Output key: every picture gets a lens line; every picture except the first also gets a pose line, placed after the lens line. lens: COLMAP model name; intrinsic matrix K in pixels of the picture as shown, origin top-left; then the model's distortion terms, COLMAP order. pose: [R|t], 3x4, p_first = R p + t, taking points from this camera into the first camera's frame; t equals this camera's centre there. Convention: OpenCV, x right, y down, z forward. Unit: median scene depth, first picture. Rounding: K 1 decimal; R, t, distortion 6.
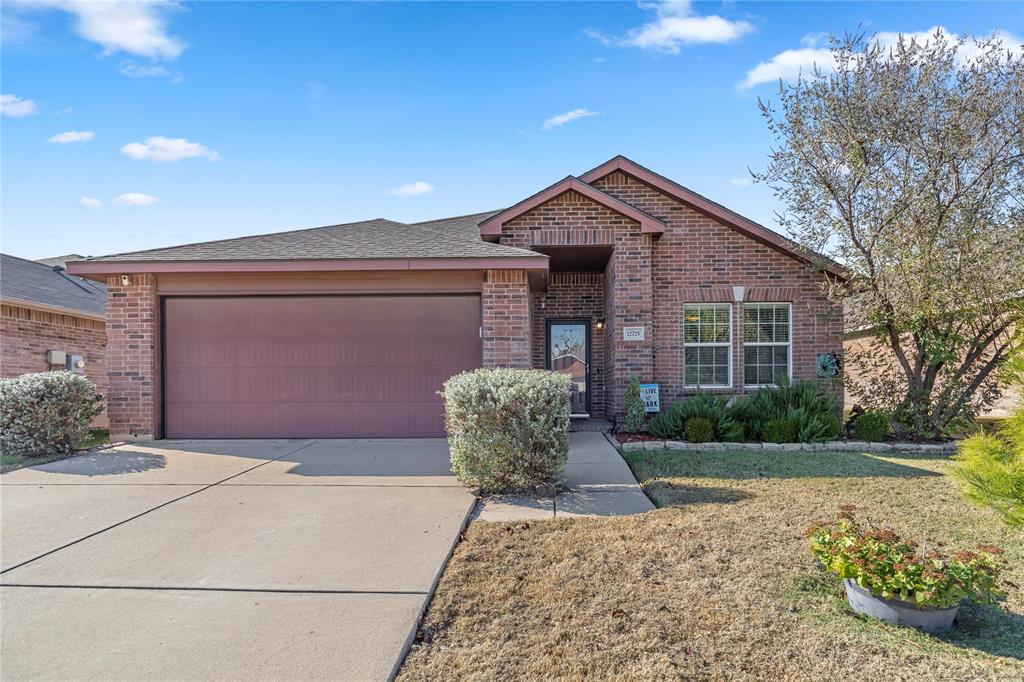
lens RADIAL K [[533.3, 0, 512.8], [0, 533.3, 352.0], [0, 0, 1]] dist [-0.003343, 0.003042]
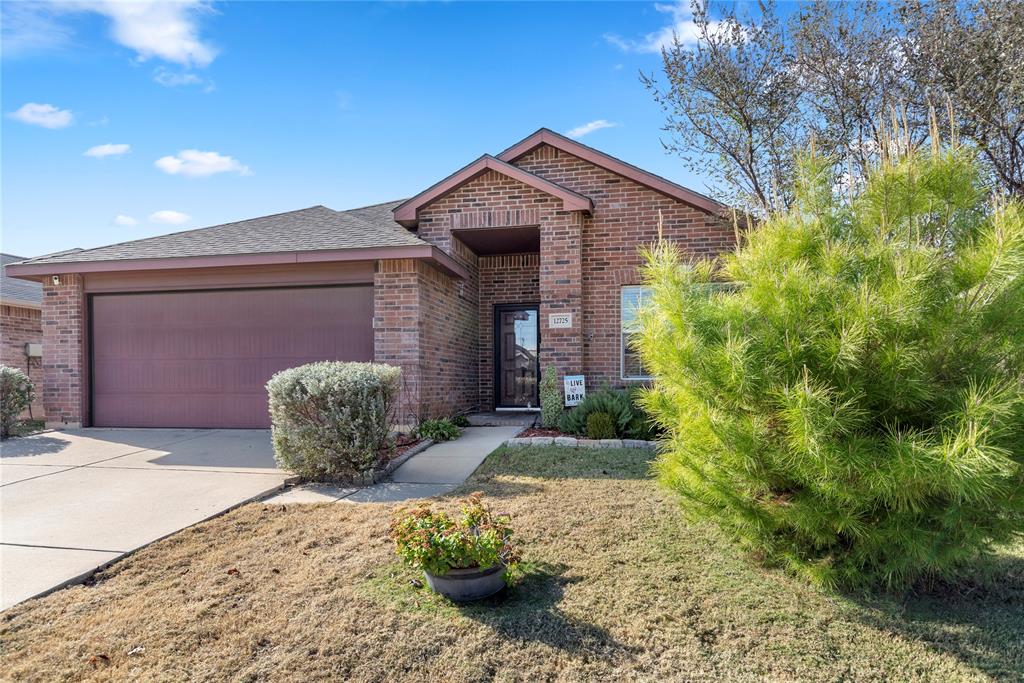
lens RADIAL K [[631.6, 0, 511.8], [0, 631.6, 335.2], [0, 0, 1]] dist [-0.001908, 0.002828]
pose [[0.984738, -0.010783, -0.173709, 0.357565], [0.010849, 0.999941, -0.000569, -0.010454], [0.173705, -0.001324, 0.984797, -0.094864]]
